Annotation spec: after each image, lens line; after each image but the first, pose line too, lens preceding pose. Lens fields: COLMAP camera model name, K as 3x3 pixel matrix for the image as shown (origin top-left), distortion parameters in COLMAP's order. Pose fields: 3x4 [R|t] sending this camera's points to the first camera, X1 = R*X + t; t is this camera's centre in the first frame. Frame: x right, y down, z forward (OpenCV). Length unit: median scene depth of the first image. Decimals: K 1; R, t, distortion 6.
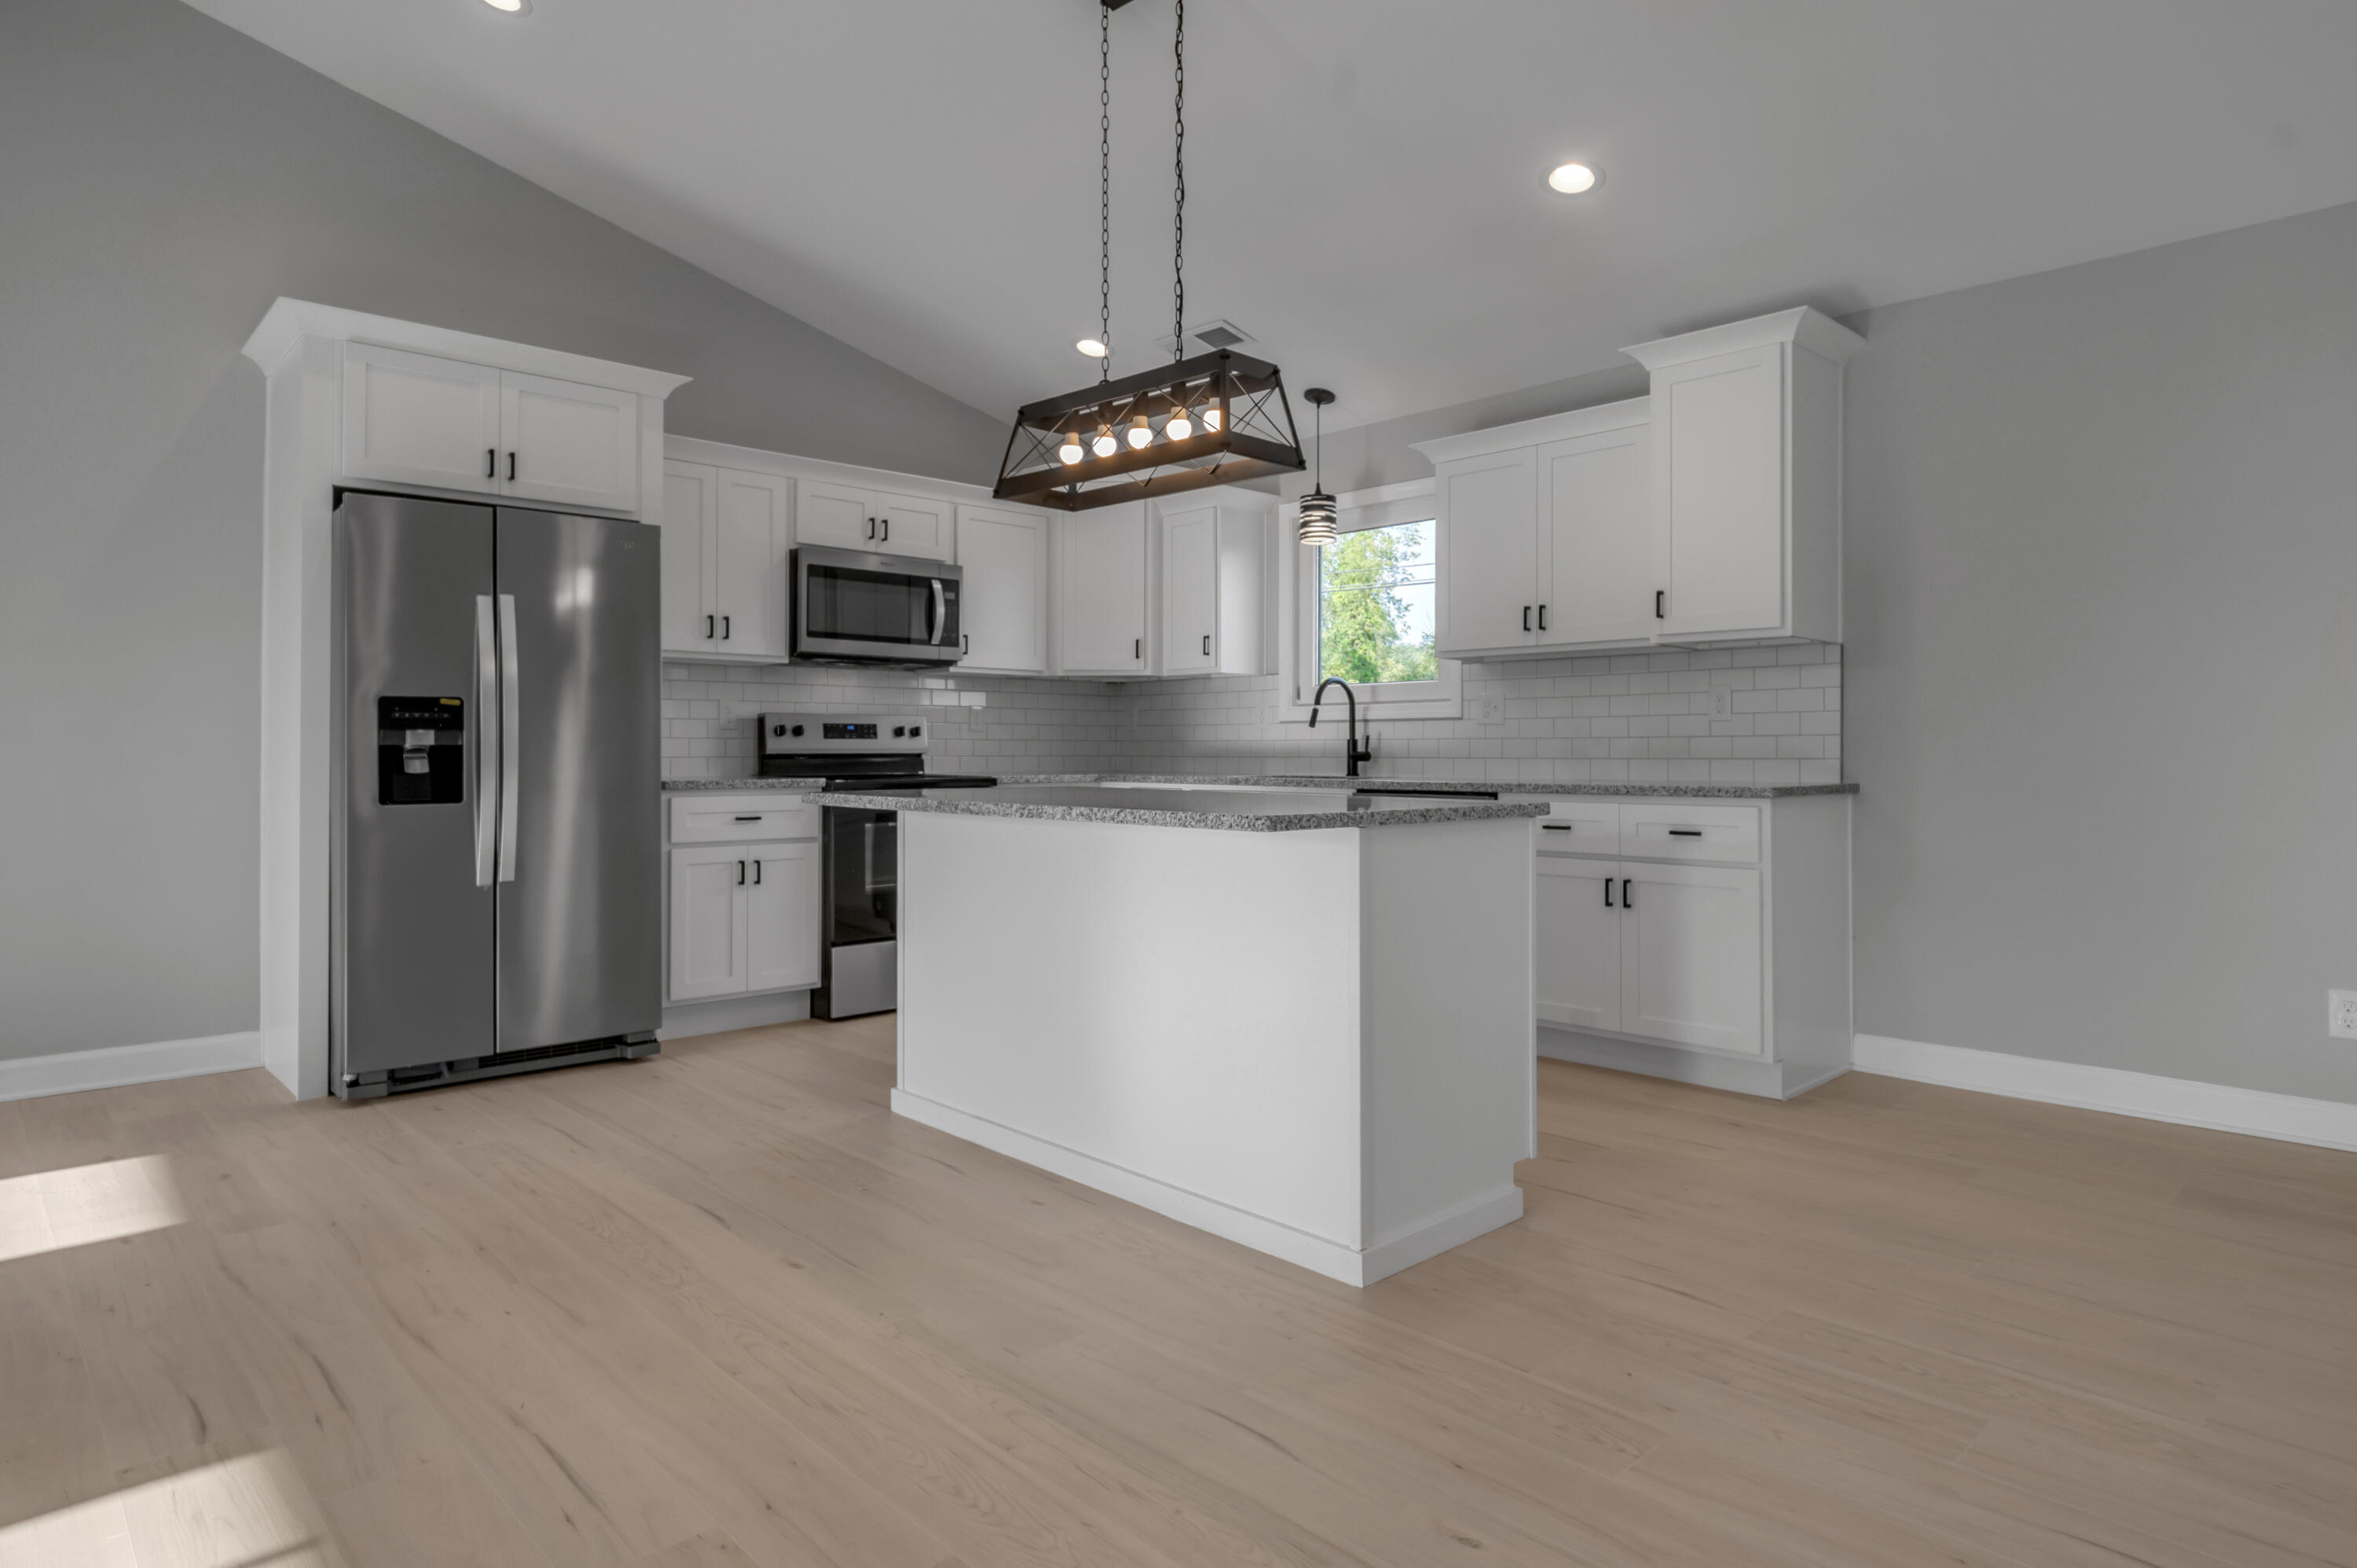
lens RADIAL K [[1325.9, 0, 1182.4], [0, 1325.9, 725.7], [0, 0, 1]] dist [-0.002426, 0.000282]
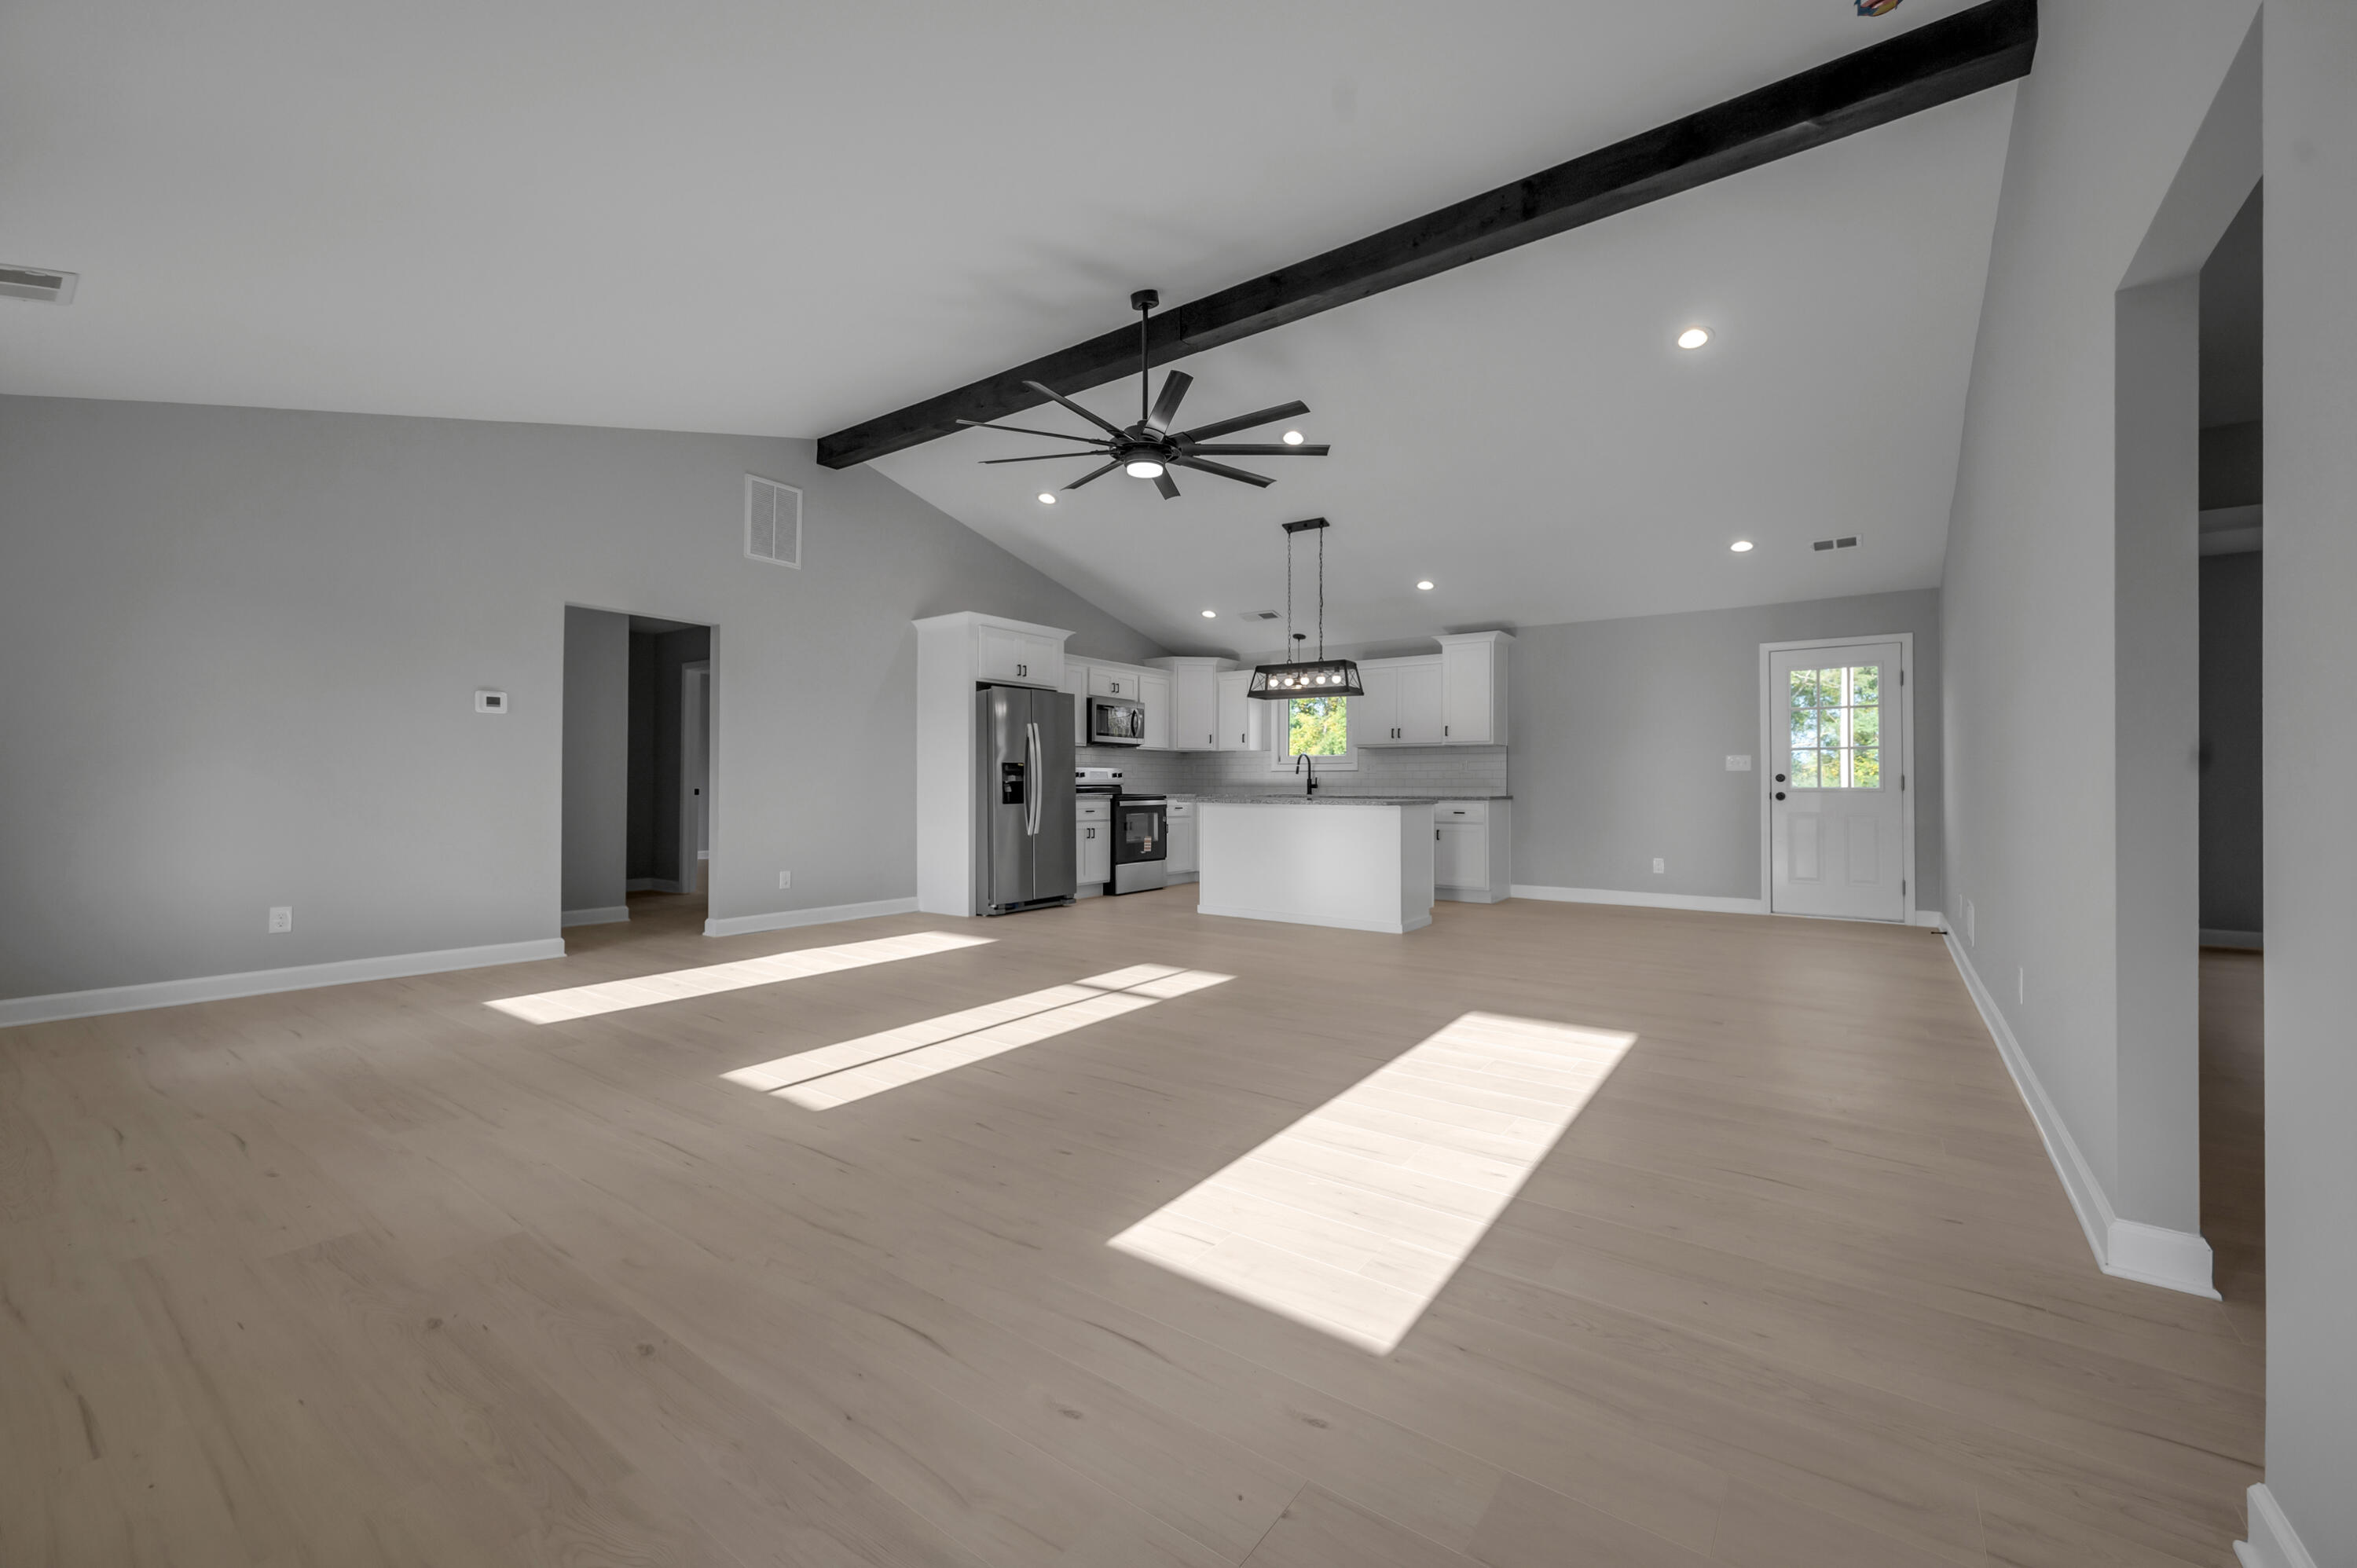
lens RADIAL K [[928.7, 0, 1173.5], [0, 928.7, 765.8], [0, 0, 1]] dist [-0.000609, -0.000034]
pose [[0.984117, 0.004836, 0.177456, -0.533980], [-0.004969, 0.999988, 0.000304, -0.016435], [-0.177452, -0.001181, 0.984129, -0.790937]]
